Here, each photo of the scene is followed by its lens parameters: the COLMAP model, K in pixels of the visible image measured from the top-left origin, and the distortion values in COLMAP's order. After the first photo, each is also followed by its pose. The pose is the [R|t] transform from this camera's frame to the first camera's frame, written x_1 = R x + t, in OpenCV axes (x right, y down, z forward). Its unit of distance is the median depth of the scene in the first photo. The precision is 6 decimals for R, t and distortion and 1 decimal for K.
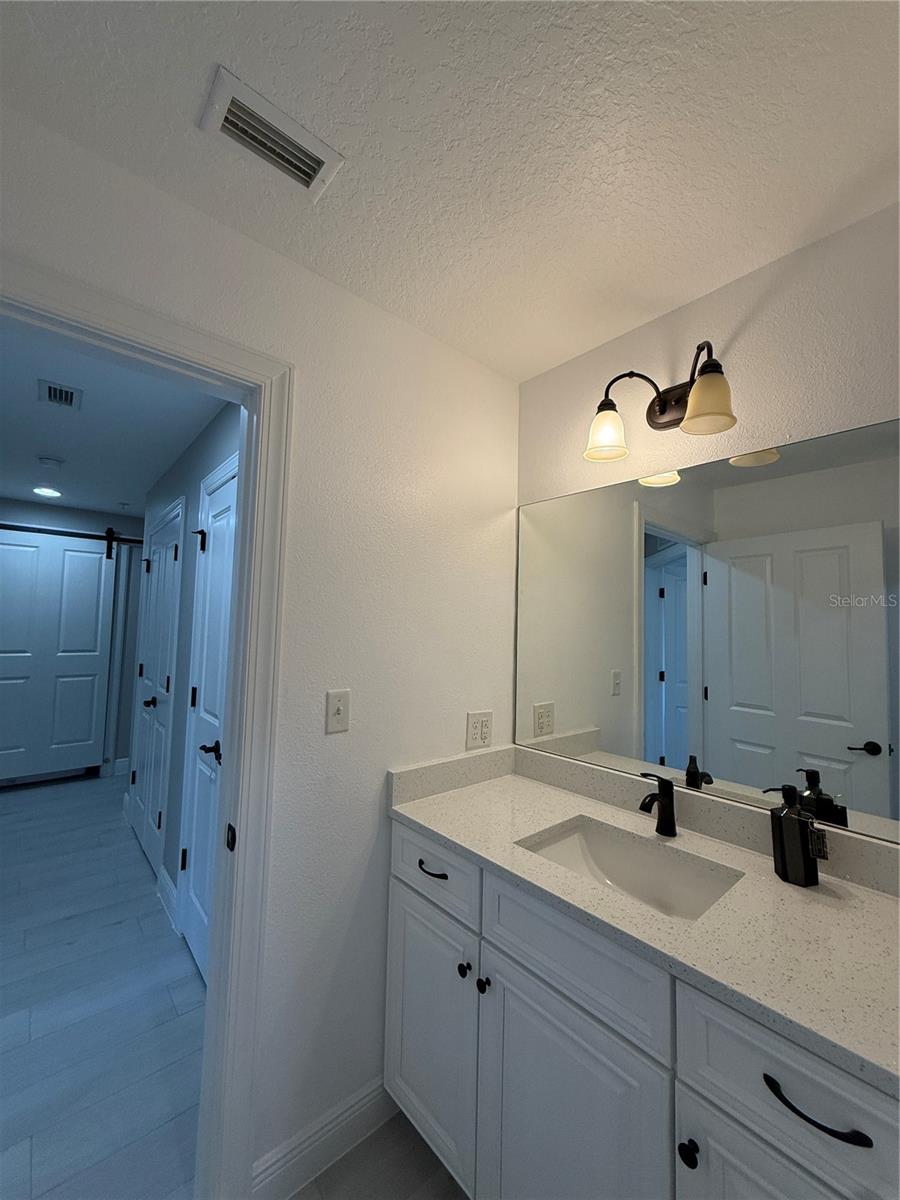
lens RADIAL K [[475.7, 0, 451.0], [0, 475.7, 605.2], [0, 0, 1]] dist [-0.001777, 0.000556]
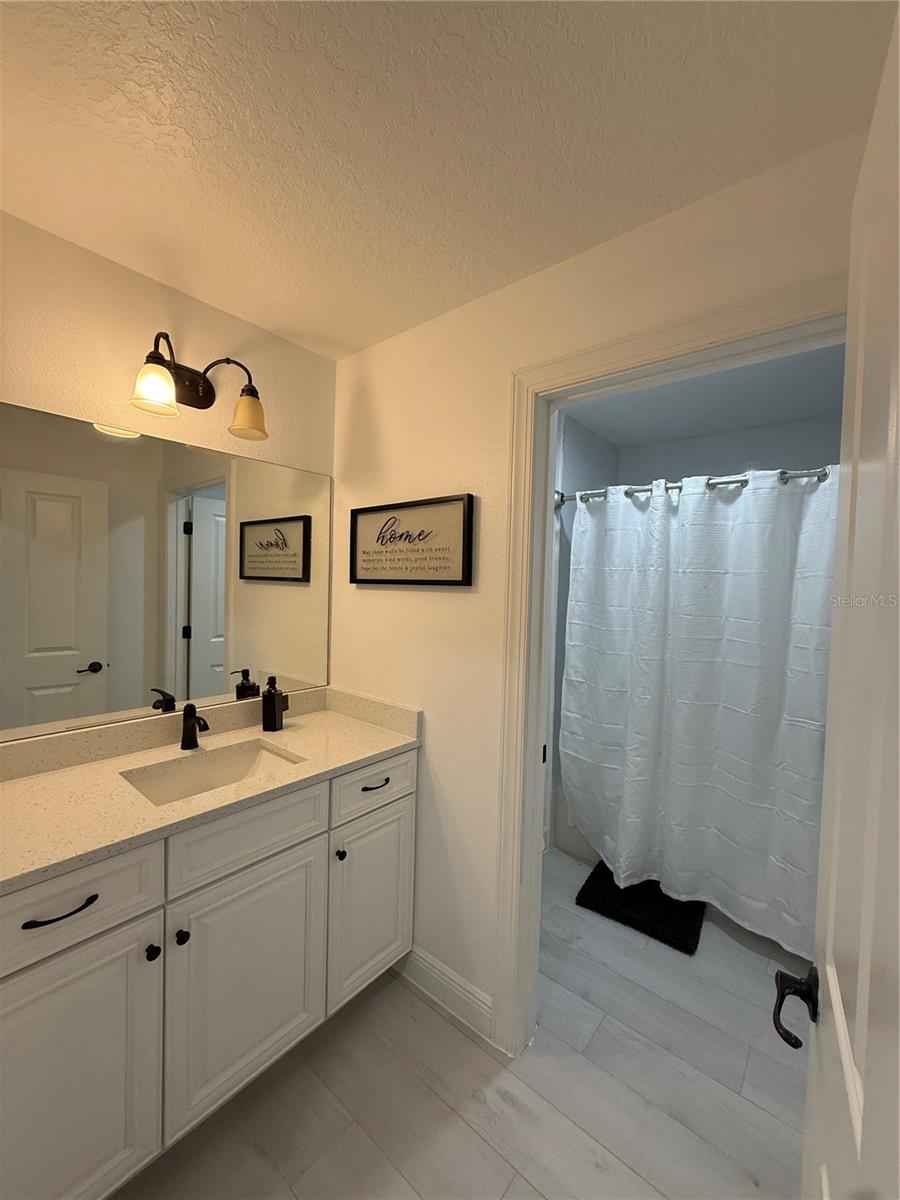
lens RADIAL K [[475.7, 0, 451.9], [0, 475.7, 595.8], [0, 0, 1]] dist [-0.001777, 0.000556]
pose [[-0.153522, -0.058304, 0.986424, -0.910378], [-0.079931, 0.995719, 0.046413, -0.028717], [-0.984907, -0.071720, -0.157525, 0.587432]]
